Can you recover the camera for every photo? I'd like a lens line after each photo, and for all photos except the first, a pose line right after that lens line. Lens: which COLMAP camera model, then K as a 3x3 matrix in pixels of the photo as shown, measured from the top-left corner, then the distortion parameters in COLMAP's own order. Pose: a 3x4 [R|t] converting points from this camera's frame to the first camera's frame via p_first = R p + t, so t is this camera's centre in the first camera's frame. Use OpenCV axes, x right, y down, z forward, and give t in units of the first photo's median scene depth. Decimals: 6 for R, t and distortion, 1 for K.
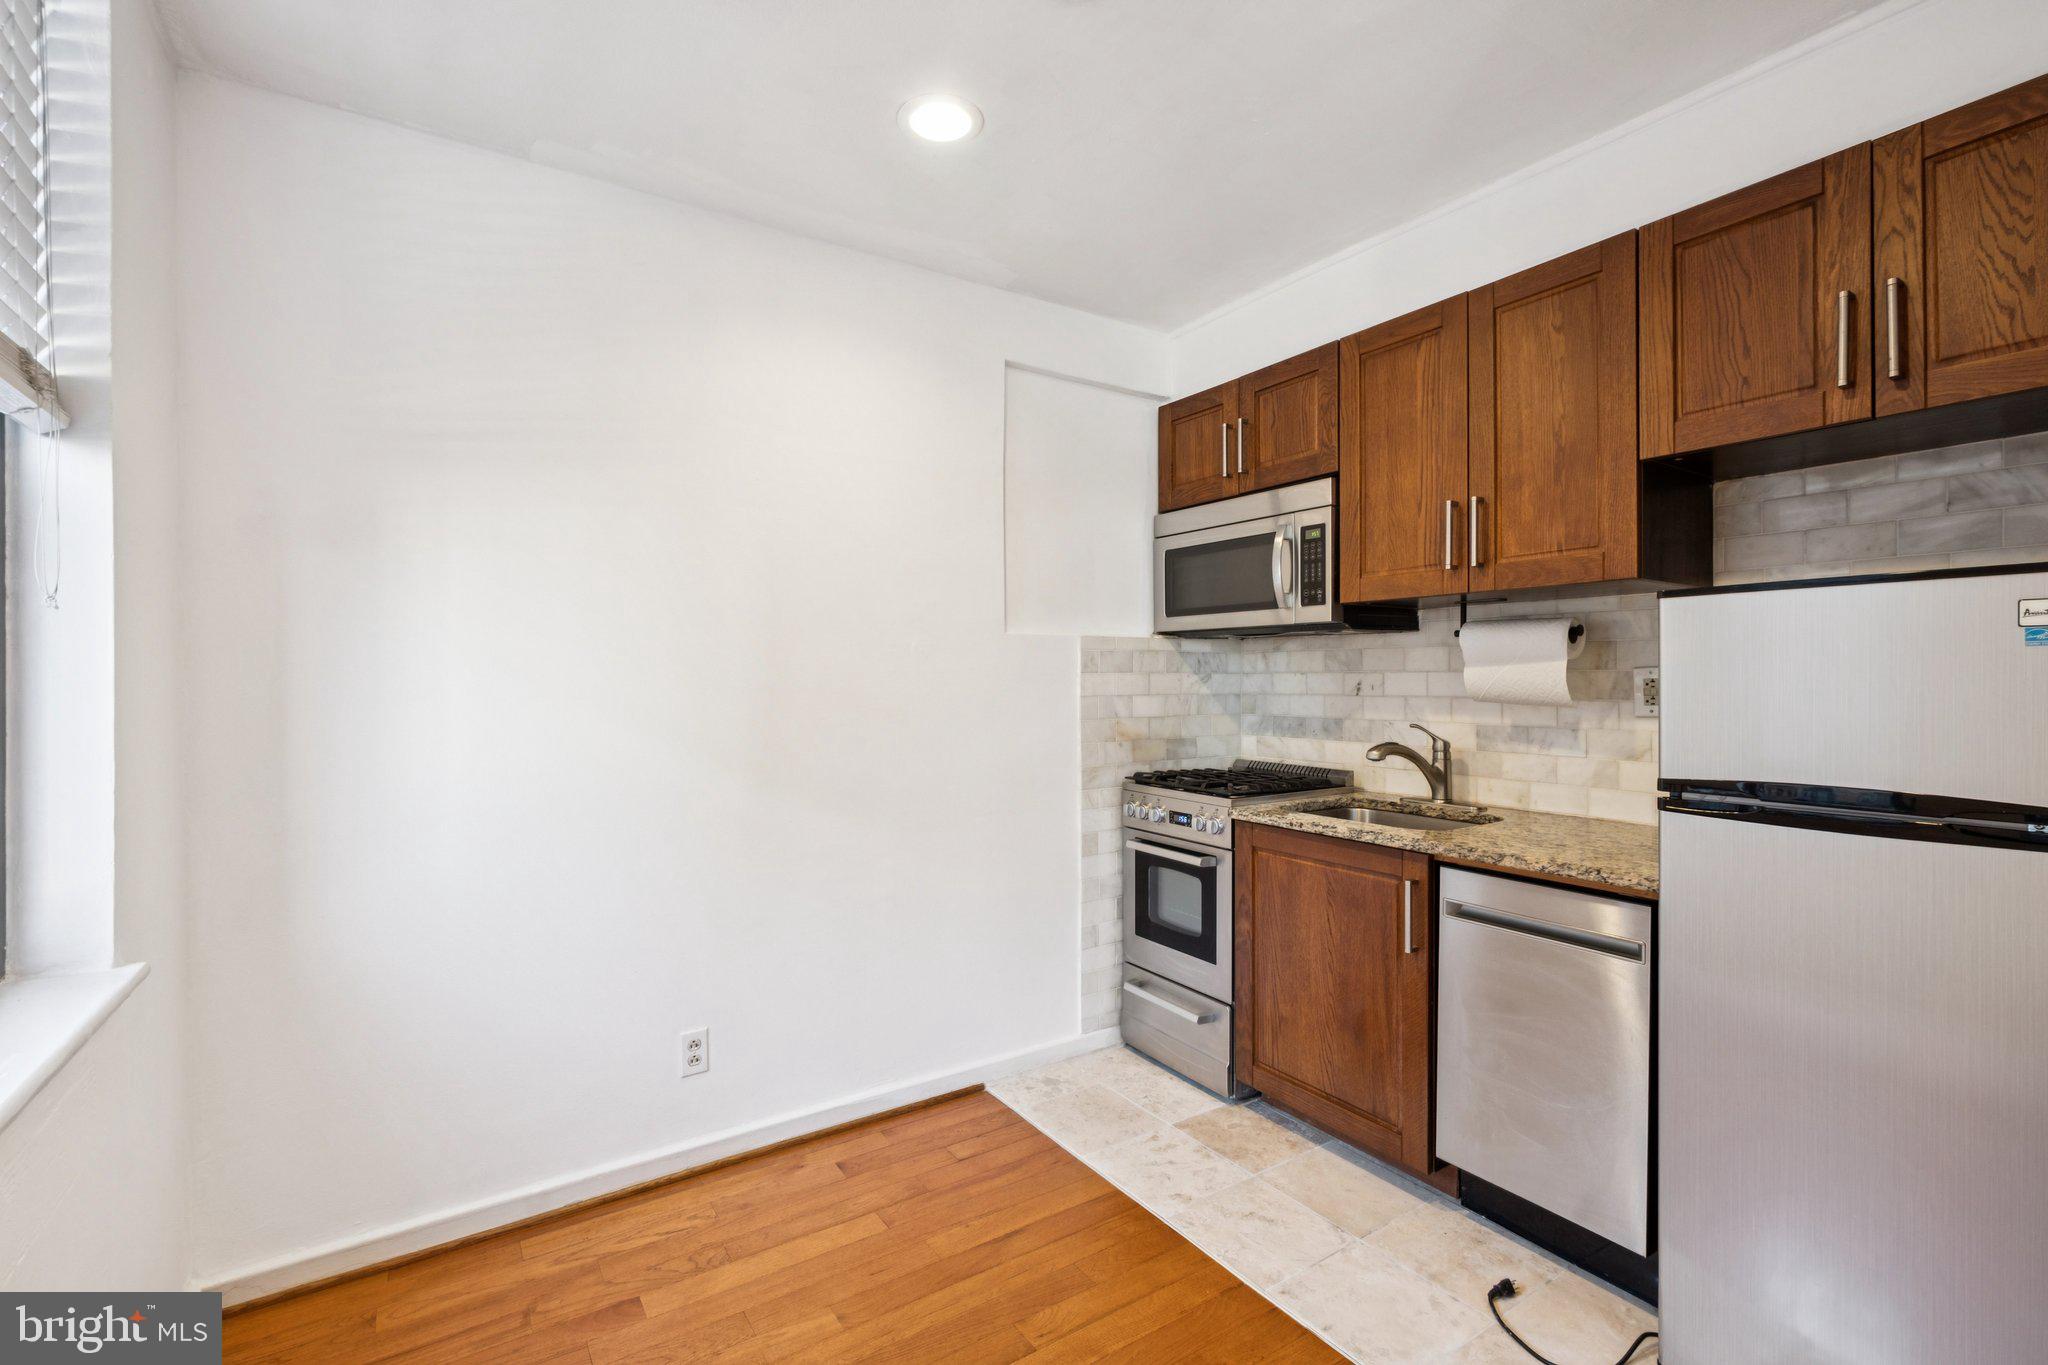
lens RADIAL K [[905.3, 0, 999.5], [0, 905.3, 681.3], [0, 0, 1]] dist [0.000668, 0.000178]
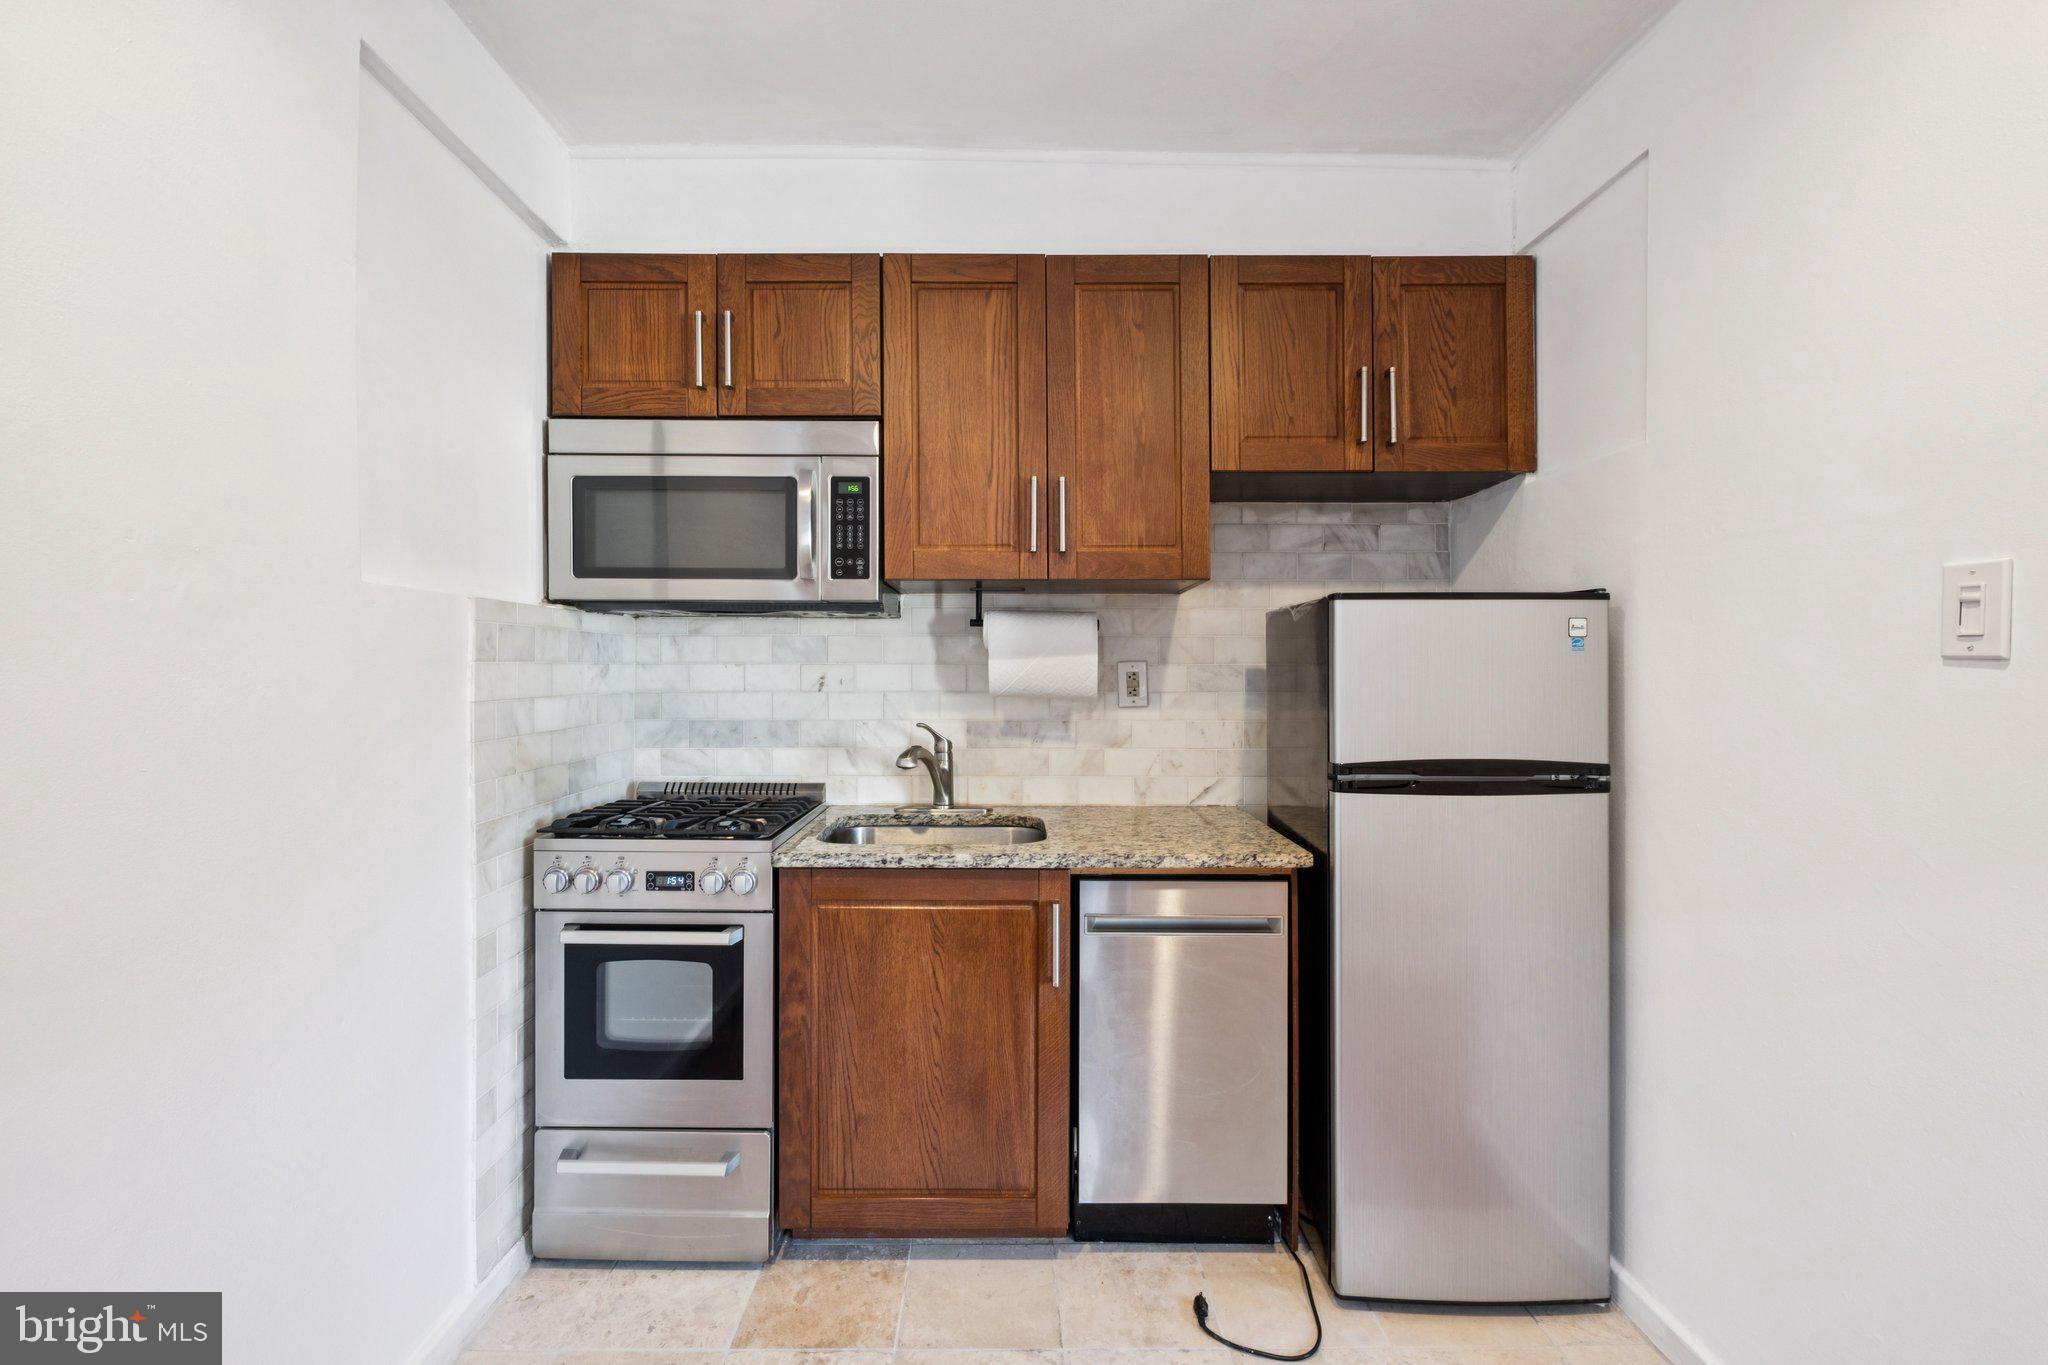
lens RADIAL K [[916.9, 0, 1028.2], [0, 916.9, 676.6], [0, 0, 1]] dist [-0.000573, 0.000013]
pose [[0.526867, -0.003583, 0.849940, -0.253912], [0.000425, 0.999992, 0.003952, -0.001727], [-0.849948, -0.001721, 0.526864, 0.452142]]
